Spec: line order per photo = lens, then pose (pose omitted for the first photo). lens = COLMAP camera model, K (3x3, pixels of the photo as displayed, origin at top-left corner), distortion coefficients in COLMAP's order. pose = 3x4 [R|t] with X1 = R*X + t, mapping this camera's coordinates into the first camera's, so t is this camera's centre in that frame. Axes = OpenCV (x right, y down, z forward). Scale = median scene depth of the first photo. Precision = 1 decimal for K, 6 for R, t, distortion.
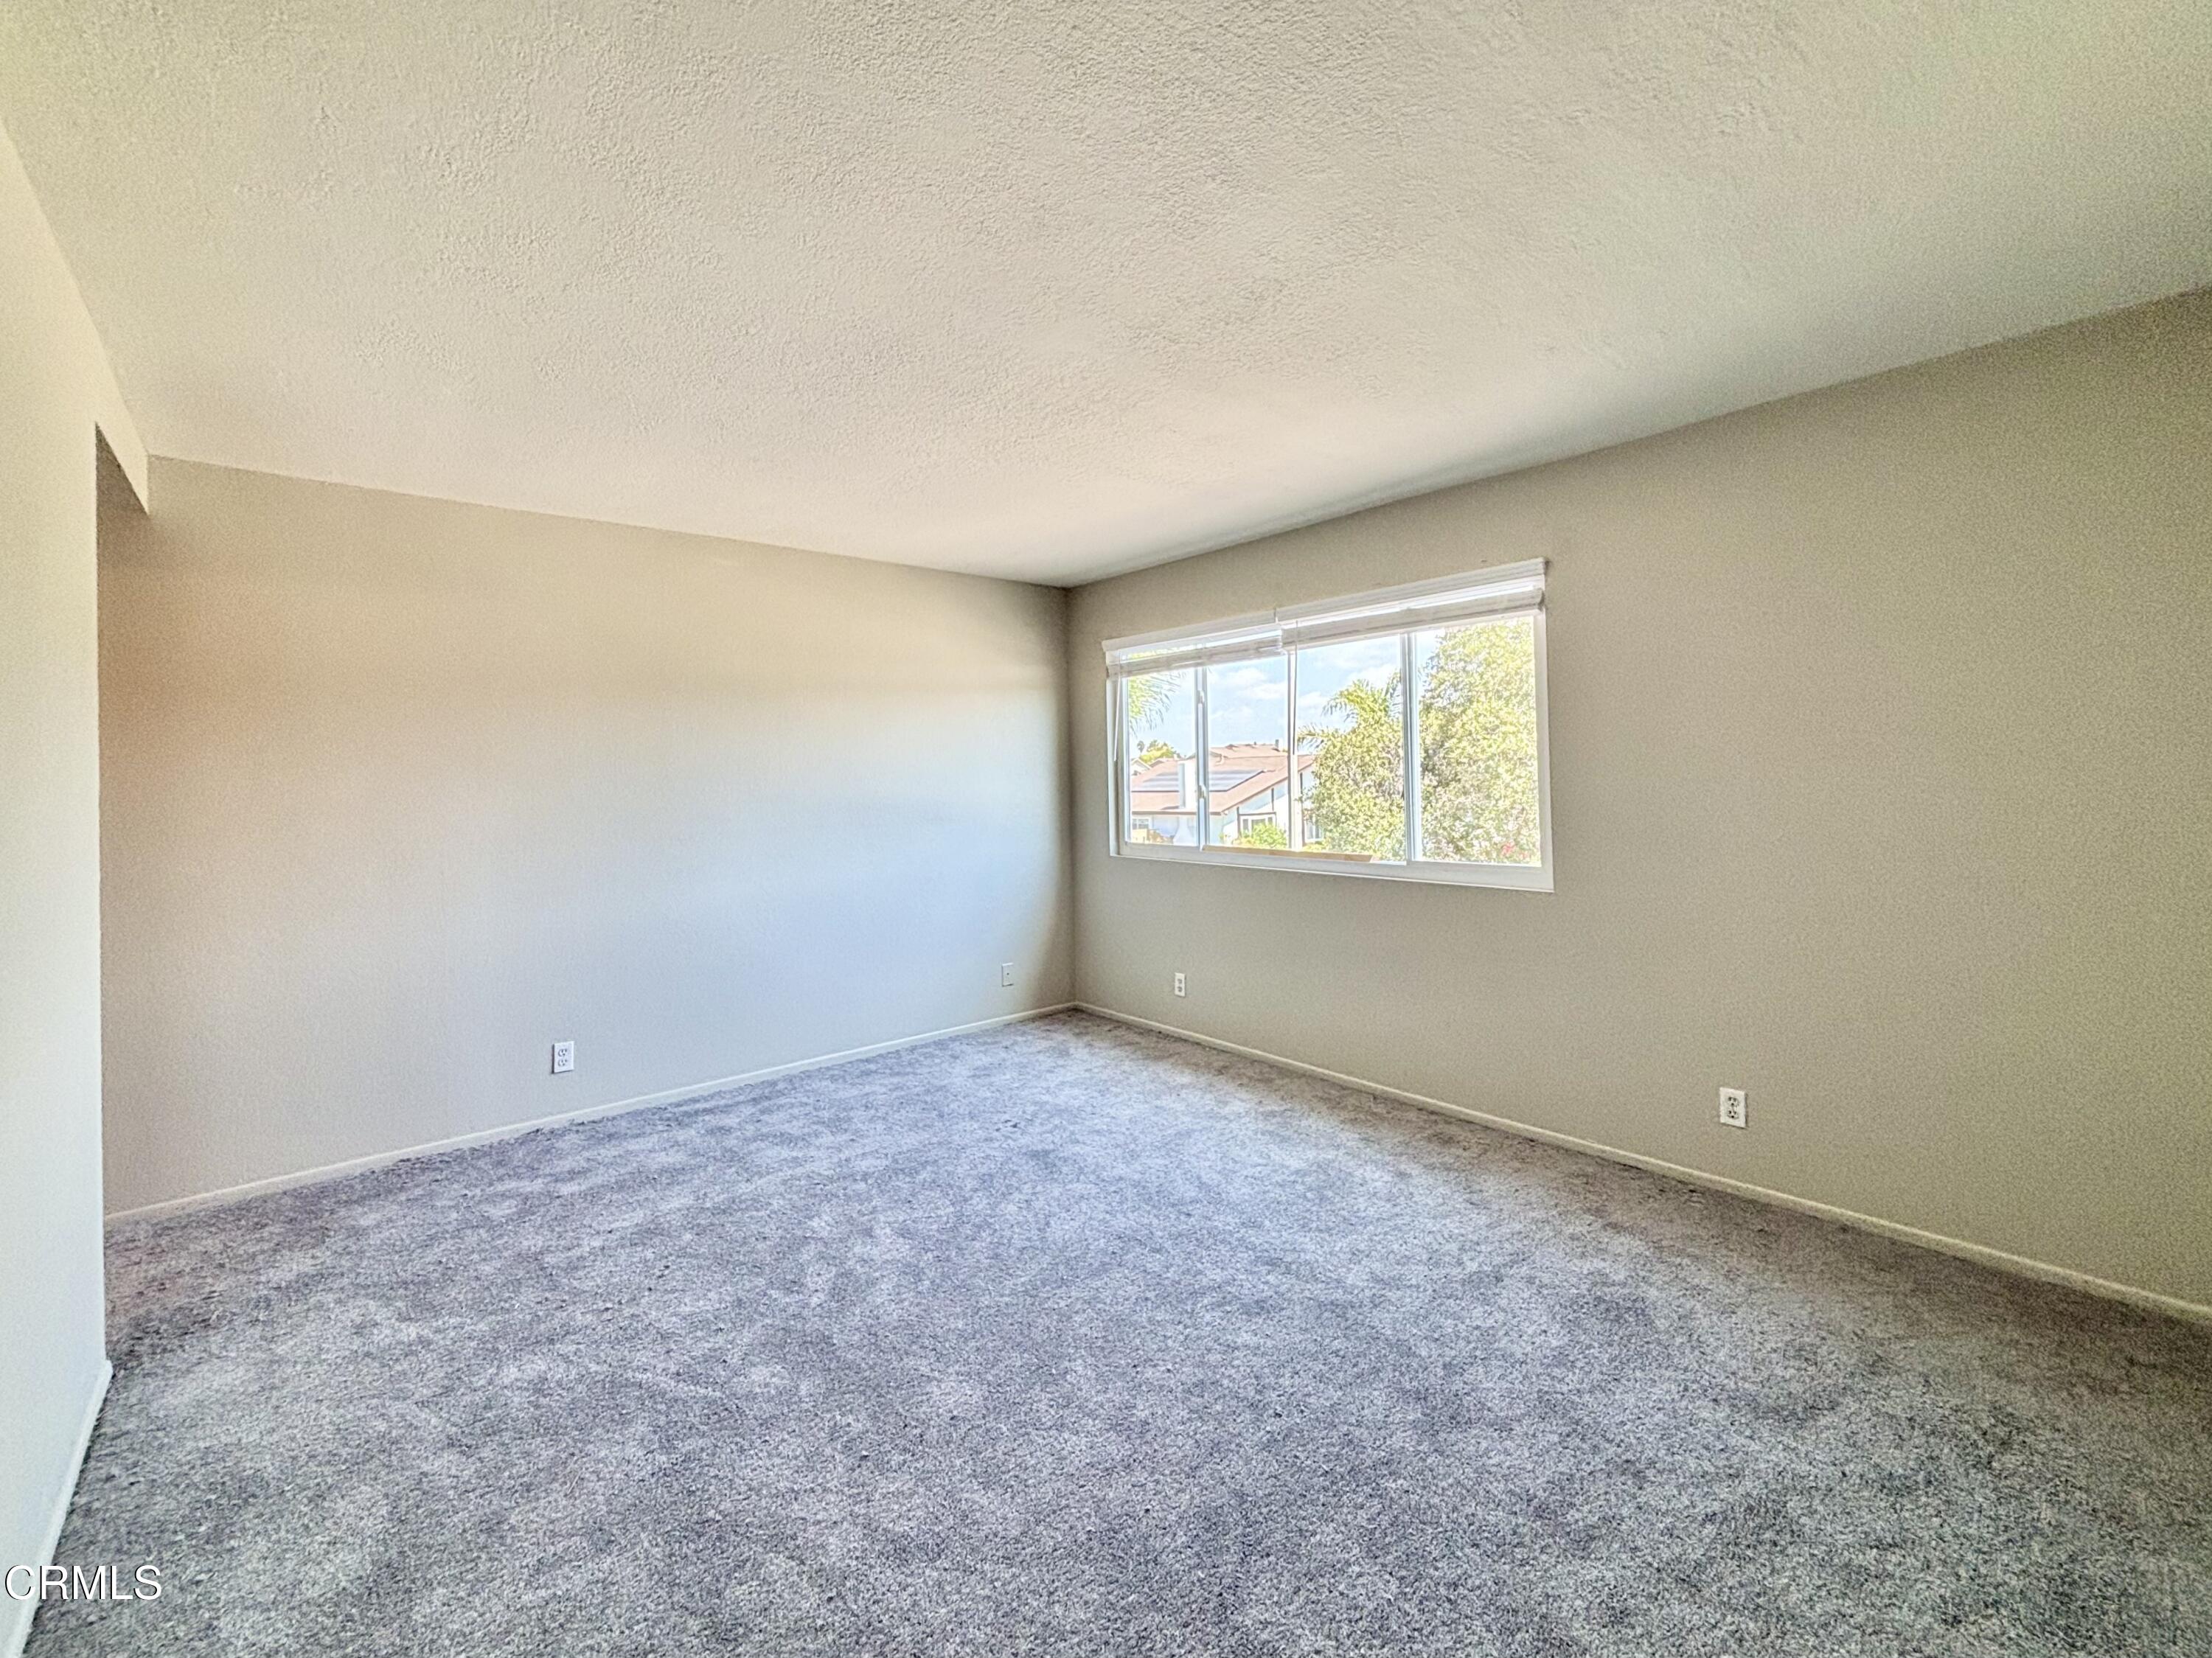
lens RADIAL K [[914.3, 0, 1104.2], [0, 914.3, 823.7], [0, 0, 1]] dist [0.010107, -0.000240]
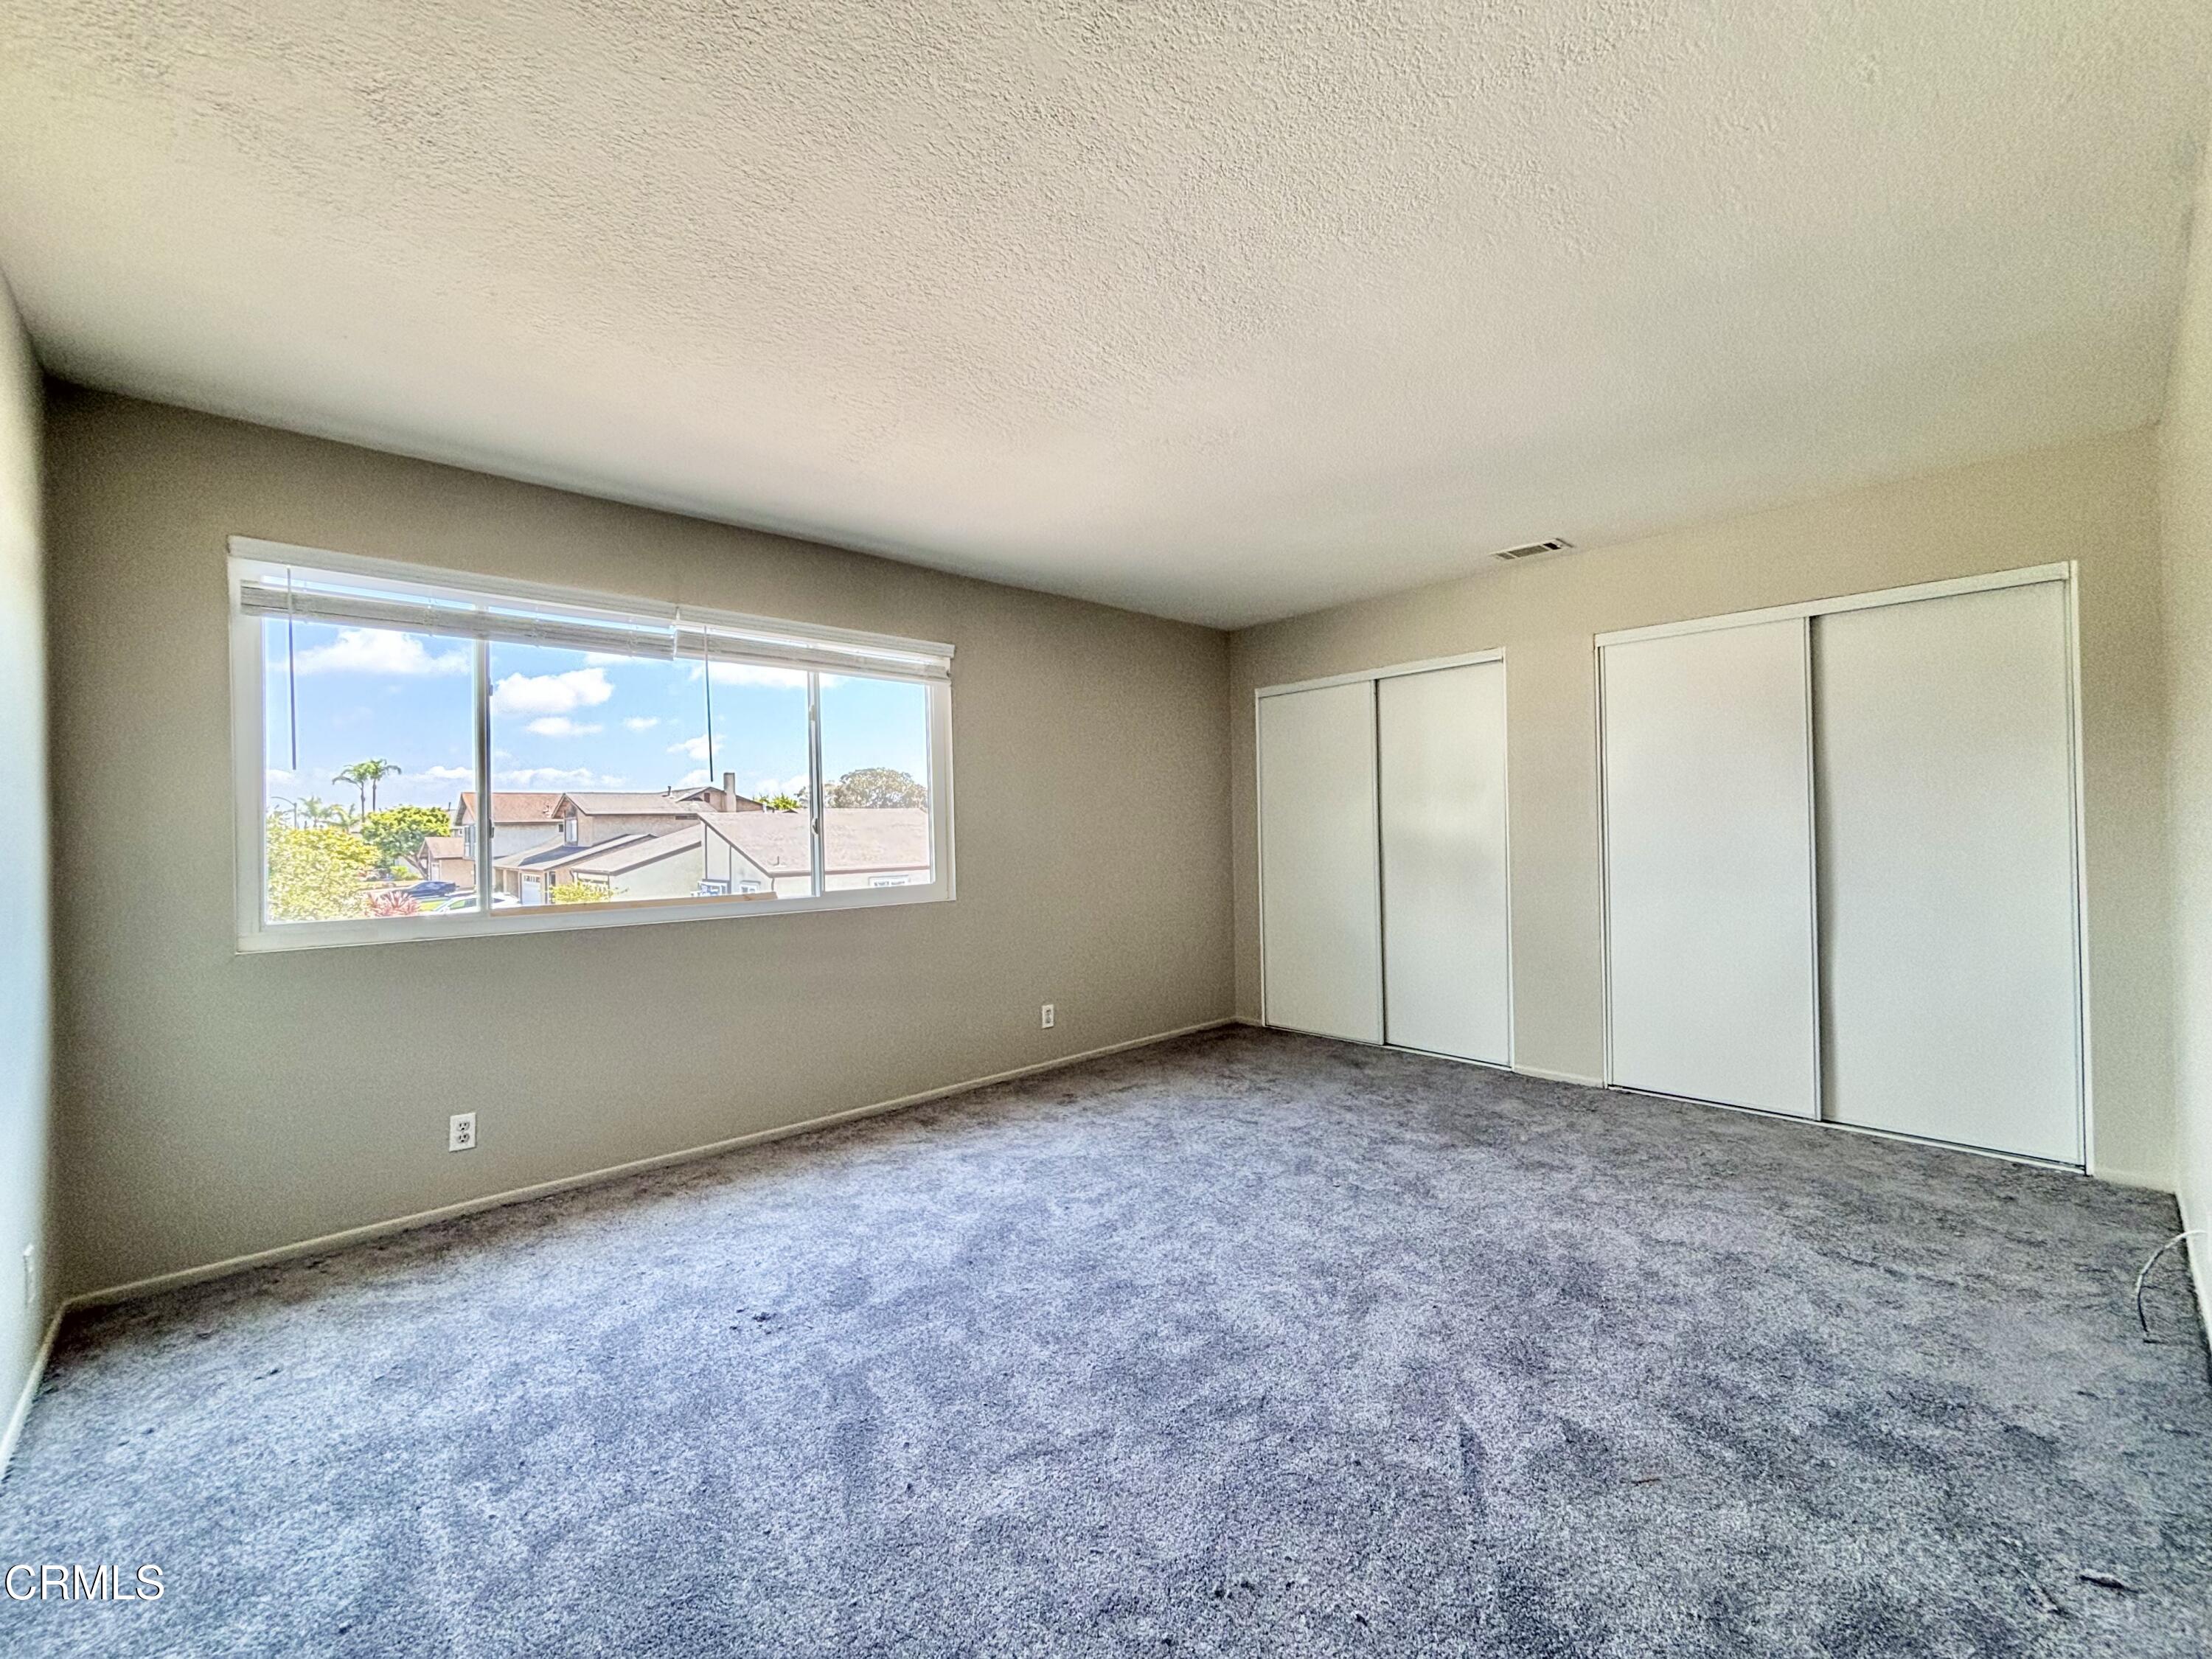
lens RADIAL K [[914.4, 0, 1104.2], [0, 914.4, 824.2], [0, 0, 1]] dist [0.010107, -0.000240]
pose [[-0.051787, -0.020205, 0.998454, -0.676583], [0.036295, 0.999097, 0.022100, -0.041983], [-0.997998, 0.037383, -0.051007, 0.683828]]
